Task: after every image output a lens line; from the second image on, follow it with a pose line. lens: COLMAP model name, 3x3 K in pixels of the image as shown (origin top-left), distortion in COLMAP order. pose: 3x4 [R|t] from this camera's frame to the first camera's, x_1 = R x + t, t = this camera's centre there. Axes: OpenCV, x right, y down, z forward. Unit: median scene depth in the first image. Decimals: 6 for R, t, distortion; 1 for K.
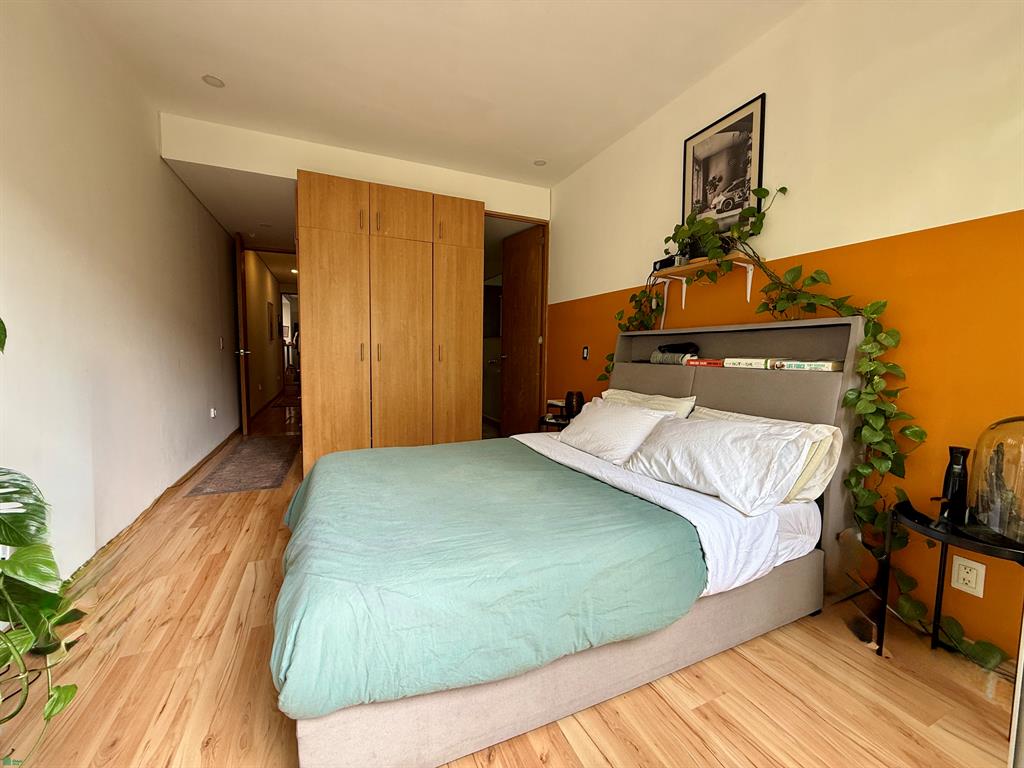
lens RADIAL K [[407.8, 0, 509.0], [0, 407.8, 384.2], [0, 0, 1]] dist [-0.000701, -0.000383]
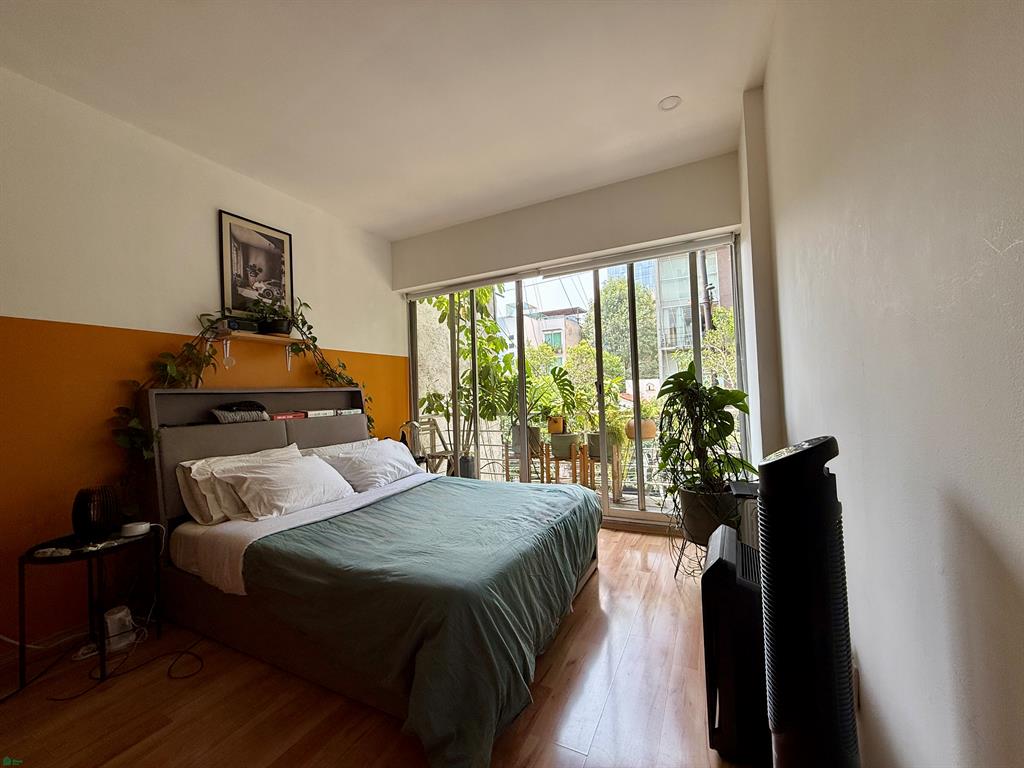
lens RADIAL K [[407.8, 0, 509.0], [0, 407.8, 384.2], [0, 0, 1]] dist [-0.000701, -0.000383]
pose [[-0.639753, 0.024561, 0.768188, -0.917837], [0.087195, 0.995356, 0.040793, -0.142331], [-0.763618, 0.093079, -0.638924, 1.255546]]
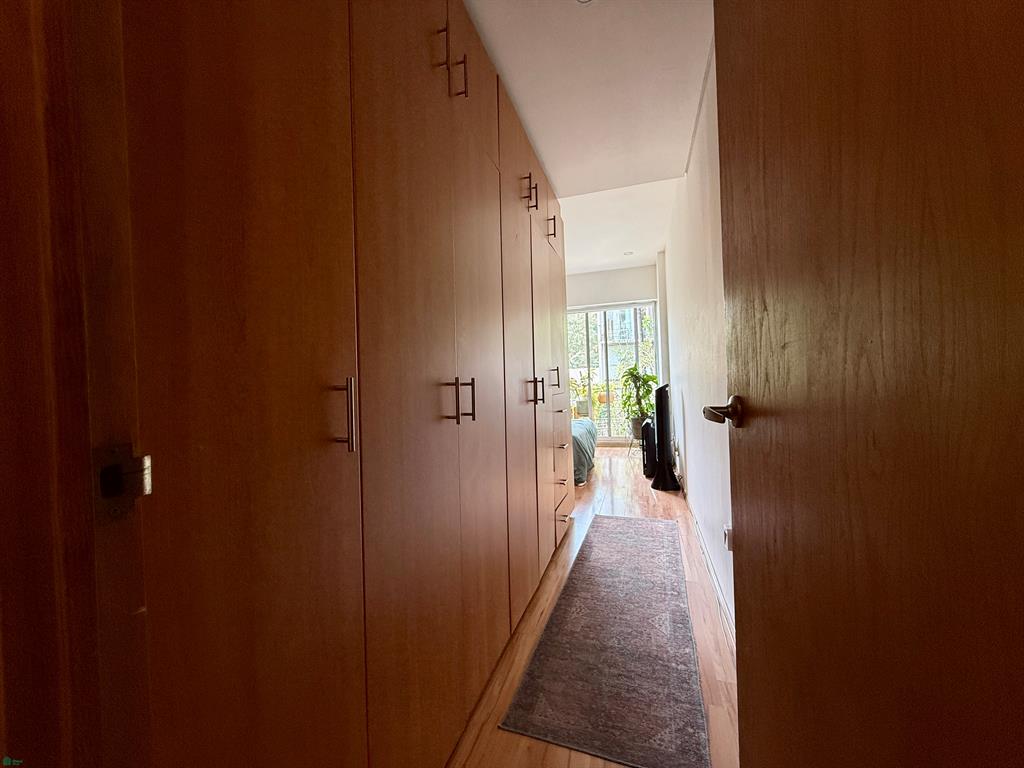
lens RADIAL K [[407.8, 0, 509.0], [0, 407.8, 384.2], [0, 0, 1]] dist [-0.000701, -0.000383]
pose [[-0.739640, 0.007885, 0.672956, -1.459899], [0.081087, 0.993691, 0.077479, -0.235156], [-0.668100, 0.111875, -0.735613, 2.462695]]
